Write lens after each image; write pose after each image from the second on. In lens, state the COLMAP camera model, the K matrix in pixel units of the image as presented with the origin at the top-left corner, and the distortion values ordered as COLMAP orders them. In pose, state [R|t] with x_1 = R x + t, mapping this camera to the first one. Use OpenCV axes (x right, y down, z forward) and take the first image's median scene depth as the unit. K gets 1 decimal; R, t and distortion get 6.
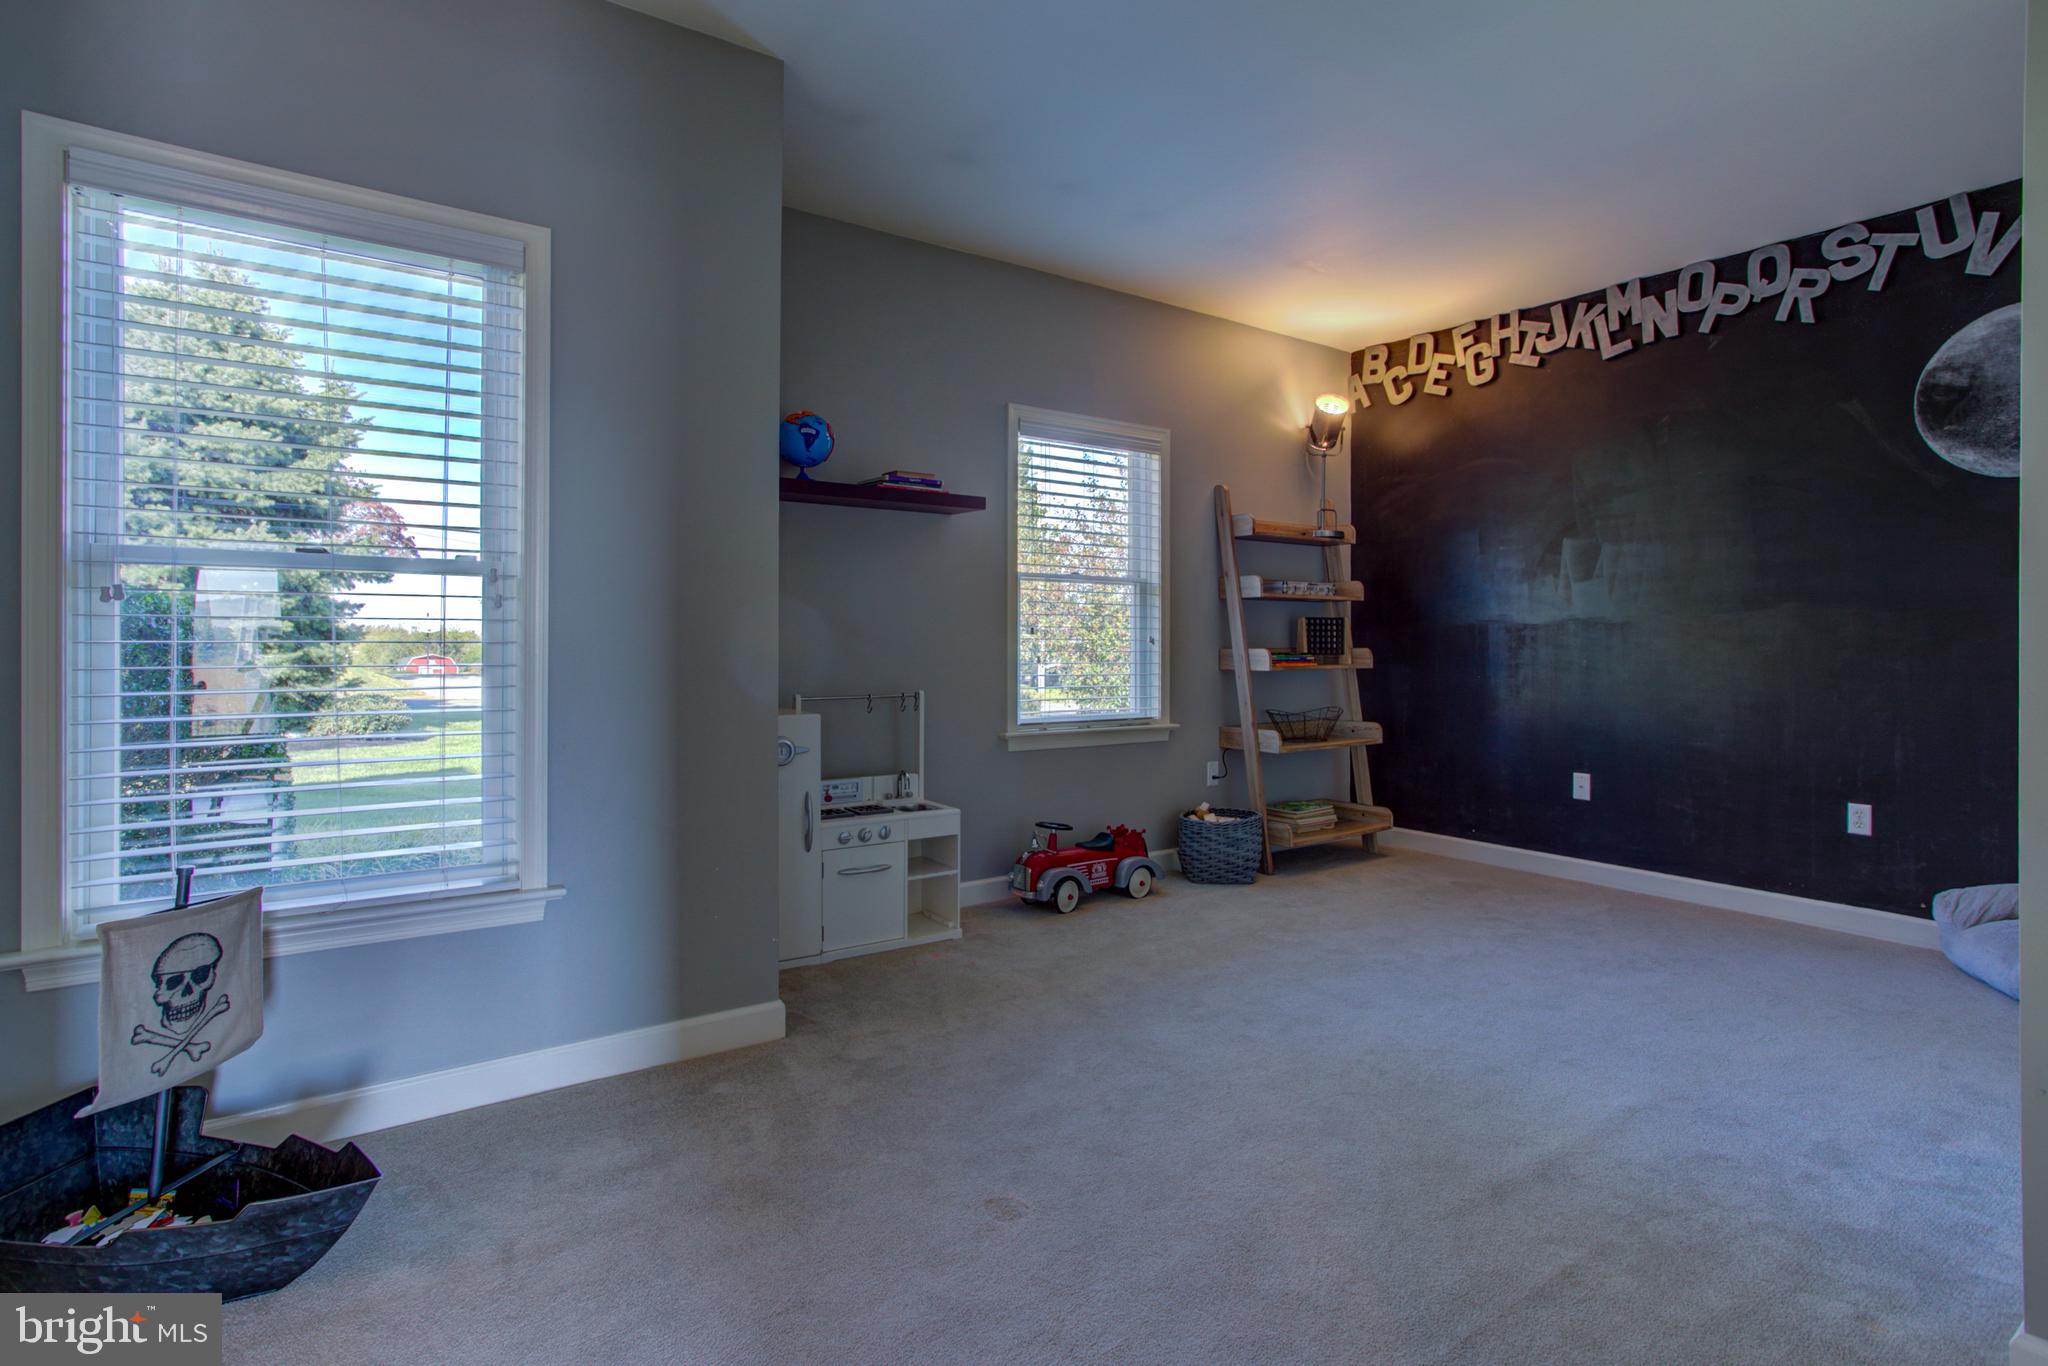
lens RADIAL K [[1003.6, 0, 1016.2], [0, 1003.6, 656.2], [0, 0, 1]] dist [-0.000612, 0.013284]
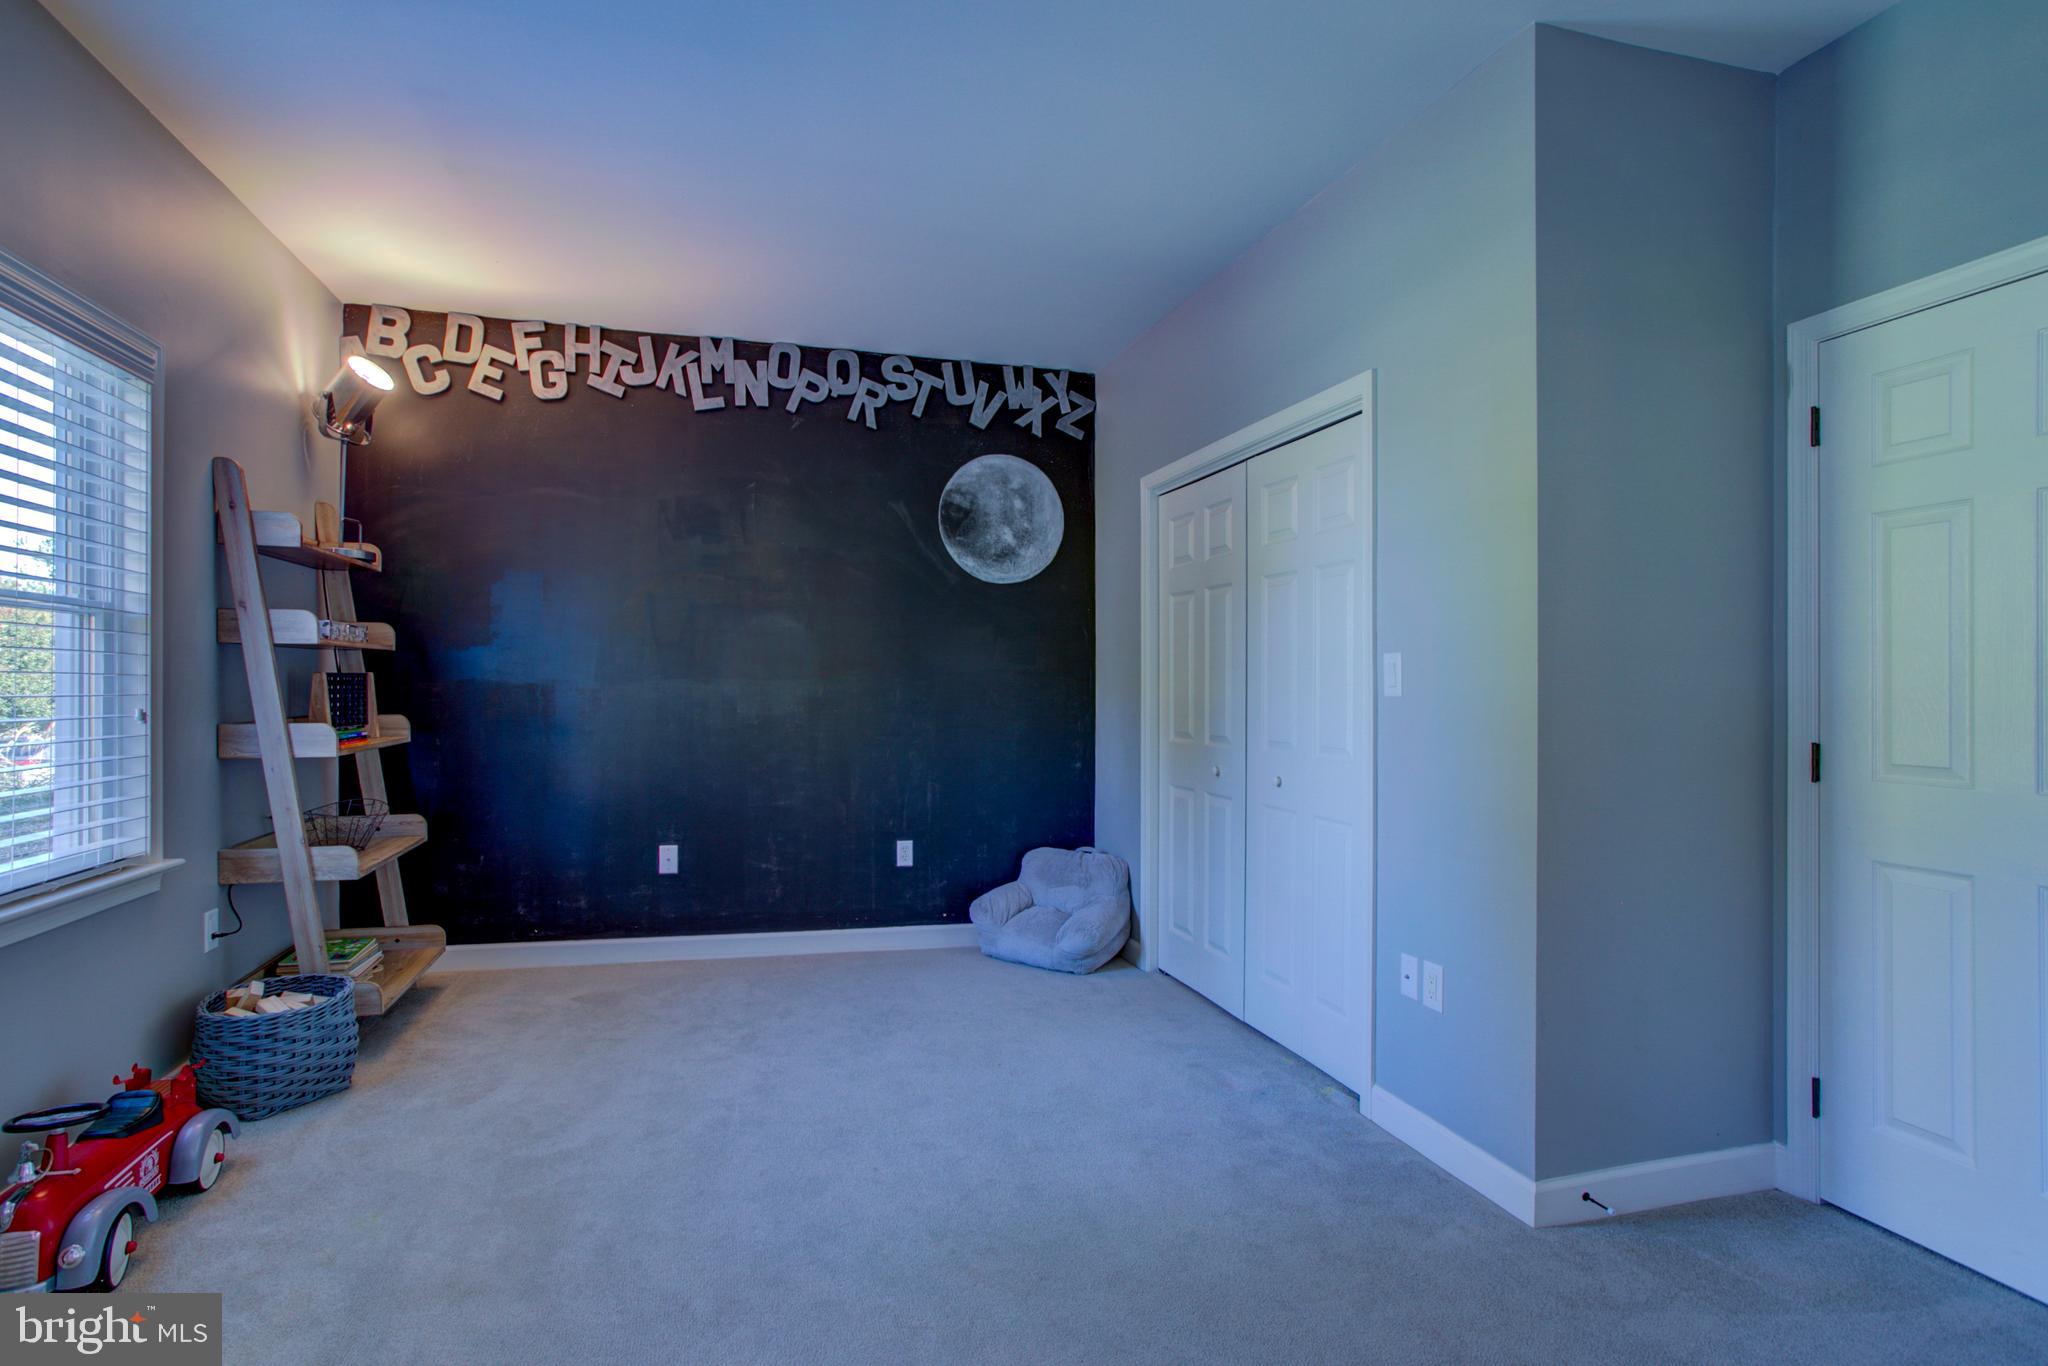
lens RADIAL K [[1041.2, 0, 1021.6], [0, 1041.2, 700.2], [0, 0, 1]] dist [-0.048737, 0.030815]
pose [[0.364283, -0.013779, 0.931186, -0.216312], [0.009278, 0.999895, 0.011166, -0.026789], [-0.931242, 0.004572, 0.364373, 0.347598]]
